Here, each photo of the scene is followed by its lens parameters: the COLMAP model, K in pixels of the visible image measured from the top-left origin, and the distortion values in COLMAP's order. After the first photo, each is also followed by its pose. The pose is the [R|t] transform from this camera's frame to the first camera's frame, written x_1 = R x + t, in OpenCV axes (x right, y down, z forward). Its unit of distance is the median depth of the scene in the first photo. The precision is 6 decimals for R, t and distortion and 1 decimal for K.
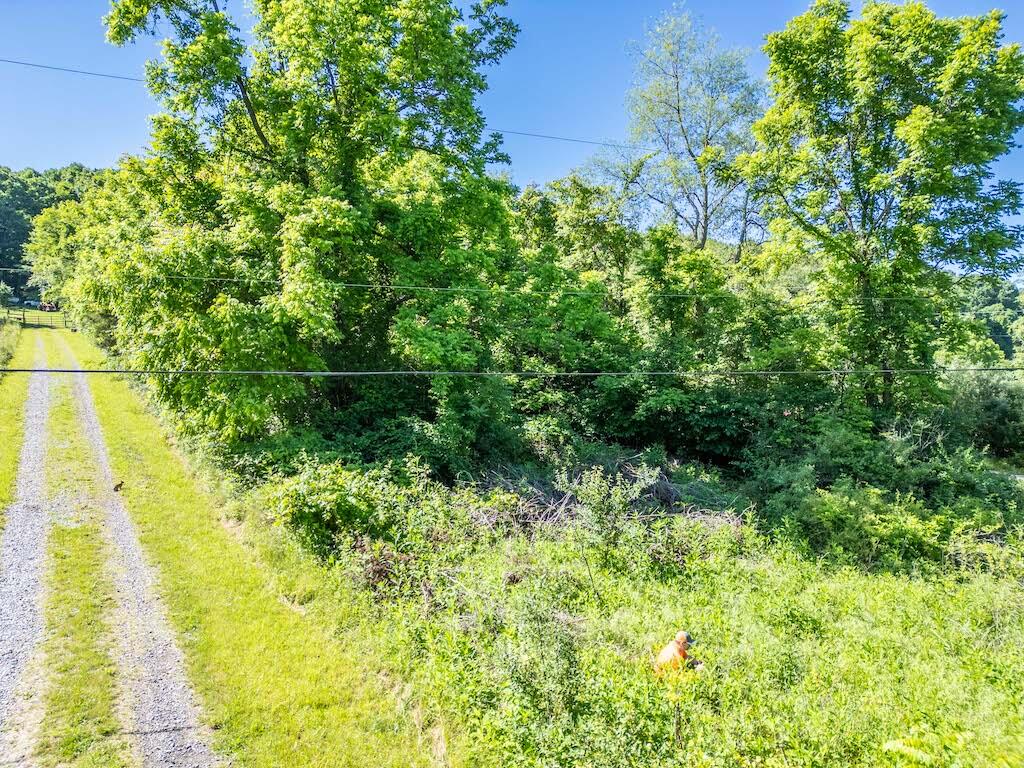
lens RADIAL K [[718.0, 0, 512.0], [0, 718.0, 384.0], [0, 0, 1]] dist [0.075371, -0.070584]
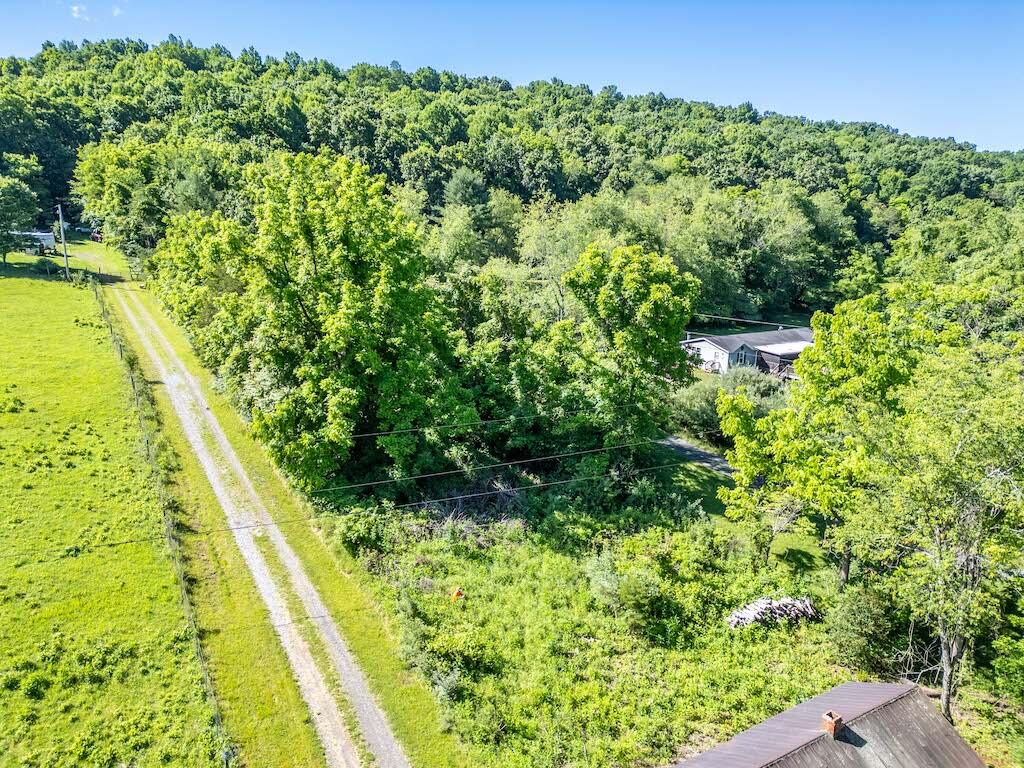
lens RADIAL K [[718.0, 0, 512.0], [0, 718.0, 384.0], [0, 0, 1]] dist [0.075371, -0.070584]
pose [[0.999954, 0.005836, -0.007637, 0.397683], [-0.004067, 0.976844, 0.213914, -1.064687], [0.008709, -0.213873, 0.976823, -1.704816]]
